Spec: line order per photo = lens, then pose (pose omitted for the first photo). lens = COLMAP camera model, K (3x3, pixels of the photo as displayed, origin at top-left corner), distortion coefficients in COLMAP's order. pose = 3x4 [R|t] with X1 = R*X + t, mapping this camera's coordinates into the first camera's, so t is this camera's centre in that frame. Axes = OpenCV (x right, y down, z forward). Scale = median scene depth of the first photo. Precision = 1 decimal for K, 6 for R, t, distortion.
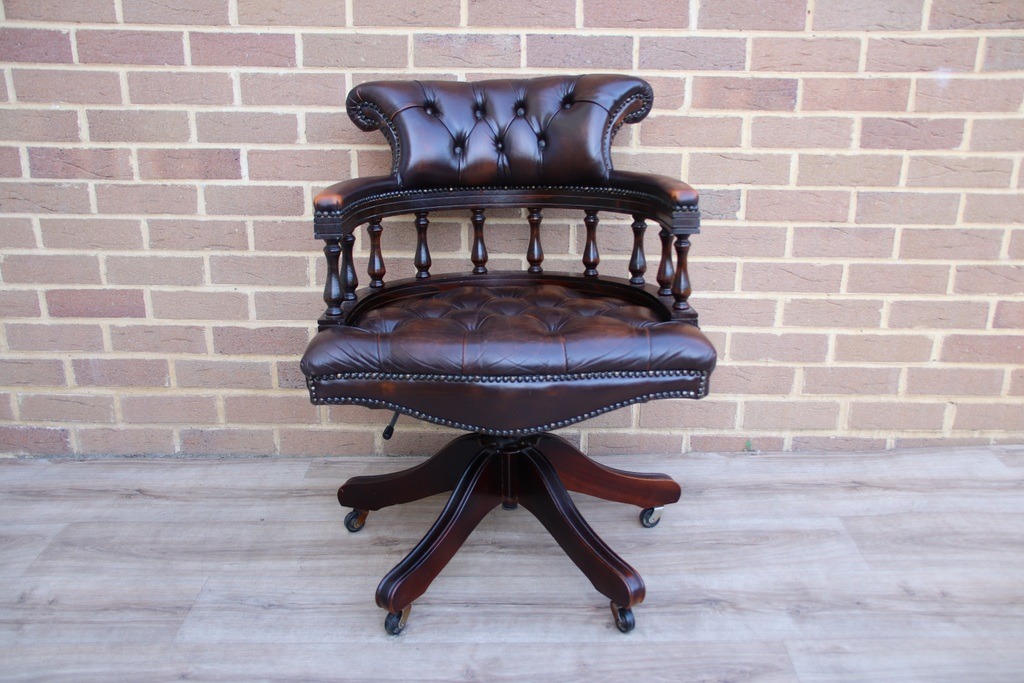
lens RADIAL K [[952.8, 0, 514.8], [0, 952.8, 351.5], [0, 0, 1]] dist [-0.014079, 0.000000]
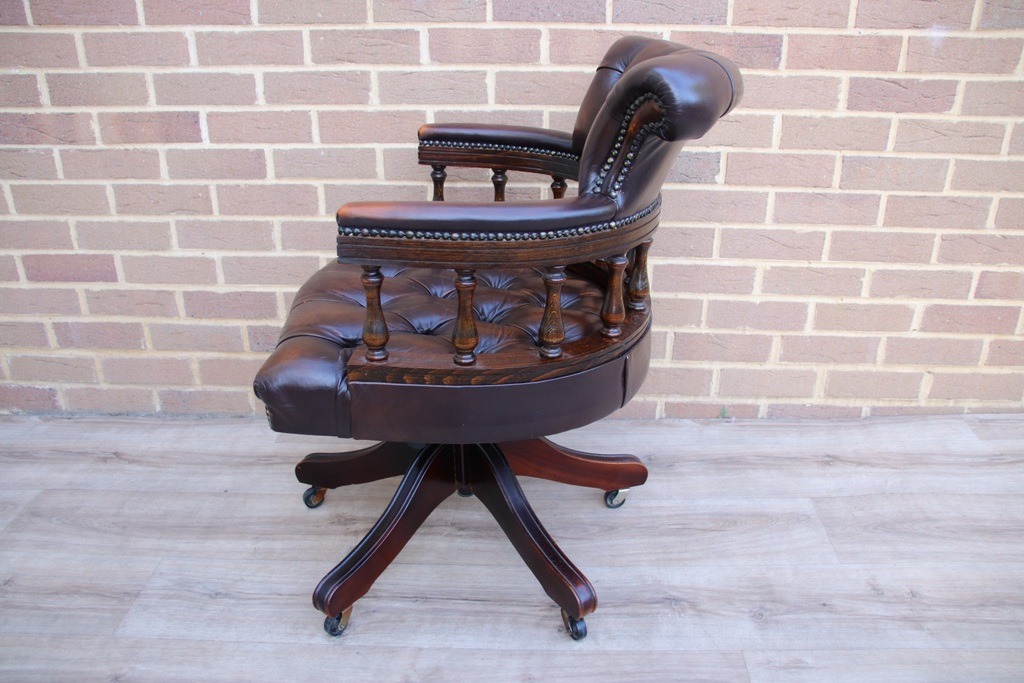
lens RADIAL K [[833.0, 0, 509.2], [0, 833.0, 346.2], [0, 0, 1]] dist [-0.118072, 0.085003]
pose [[0.999442, 0.008021, -0.032421, 0.056255], [-0.004835, 0.995255, 0.097183, -0.057407], [0.033047, -0.096972, 0.994738, 0.163687]]
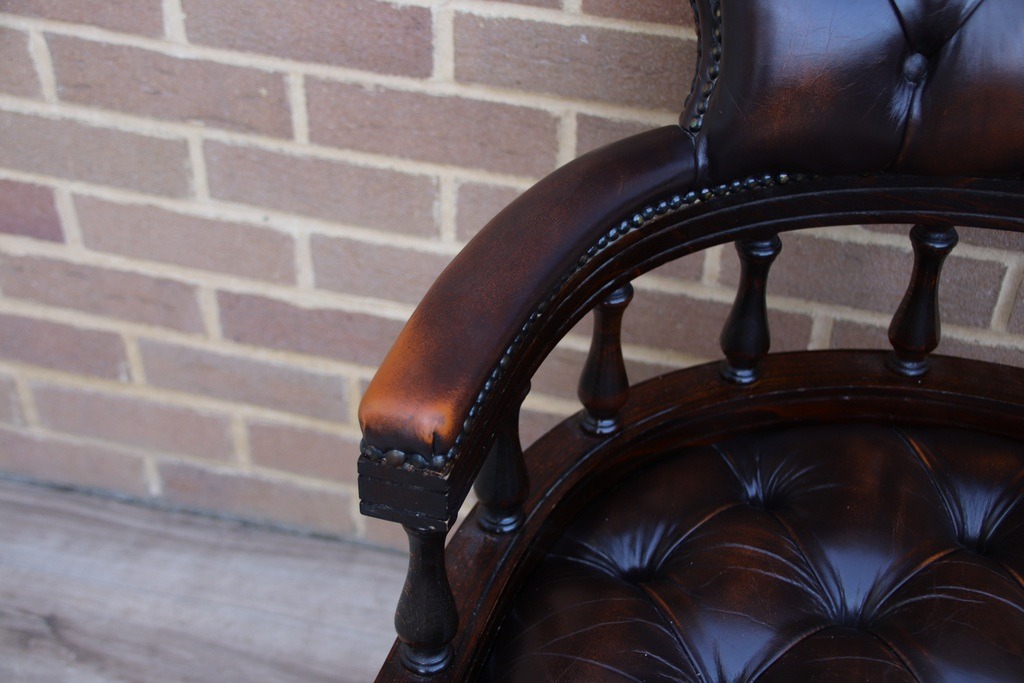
lens RADIAL K [[1365.8, 0, 528.4], [0, 1365.8, 344.5], [0, 0, 1]] dist [0.147106, 0.000000]
pose [[0.971522, 0.157268, -0.177232, -0.073604], [-0.086320, 0.931486, 0.353386, -0.248802], [0.220666, -0.328024, 0.918535, 0.489741]]
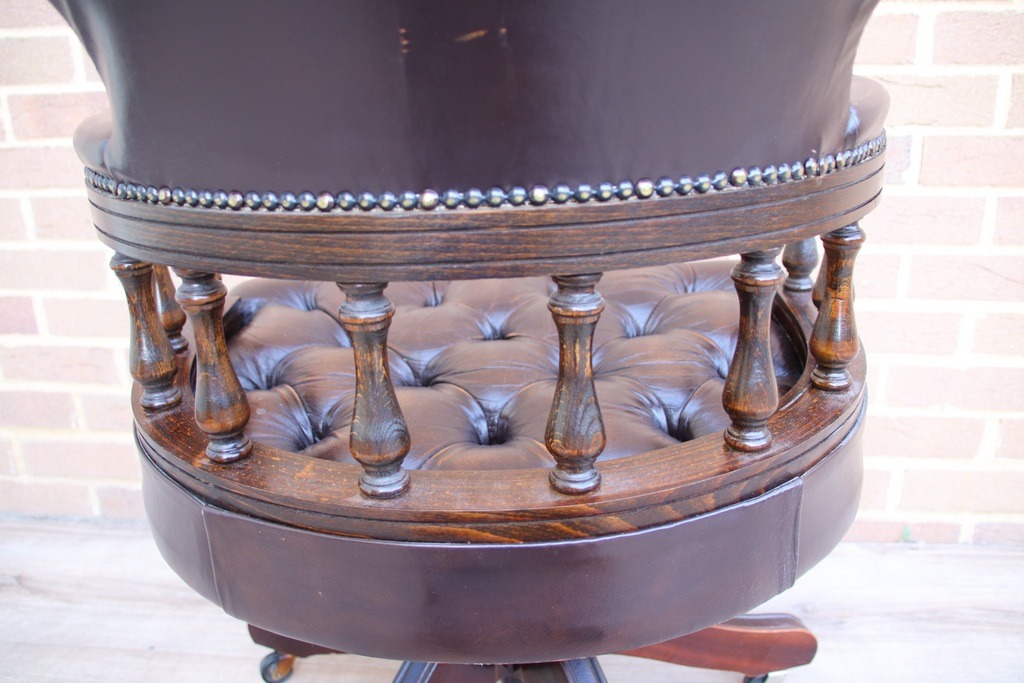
lens RADIAL K [[833.0, 0, 512.4], [0, 833.0, 347.3], [0, 0, 1]] dist [-0.118072, 0.085003]
pose [[0.993903, 0.008325, -0.109941, 0.039451], [-0.008417, 0.999965, -0.000365, -0.030891], [0.109934, 0.001288, 0.993938, 0.458911]]
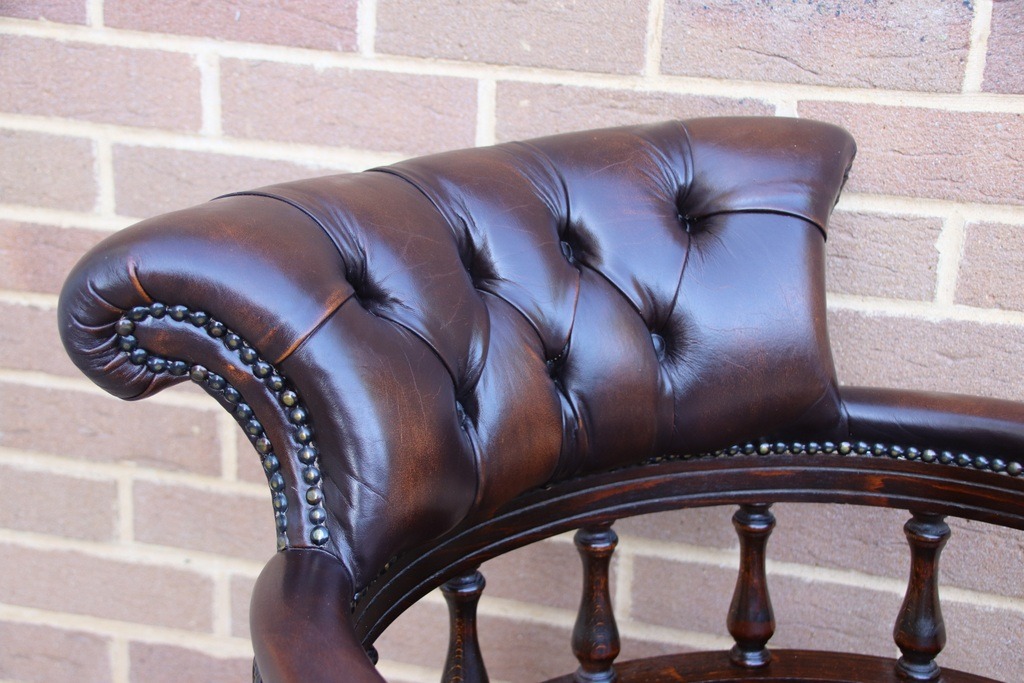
lens RADIAL K [[1515.5, 0, 530.5], [0, 1515.5, 371.8], [0, 0, 1]] dist [0.209803, 0.000000]
pose [[0.972081, 0.105277, -0.209705, -0.017370], [-0.103260, 0.994442, 0.020576, -0.187579], [0.210705, 0.001653, 0.977548, 0.399958]]
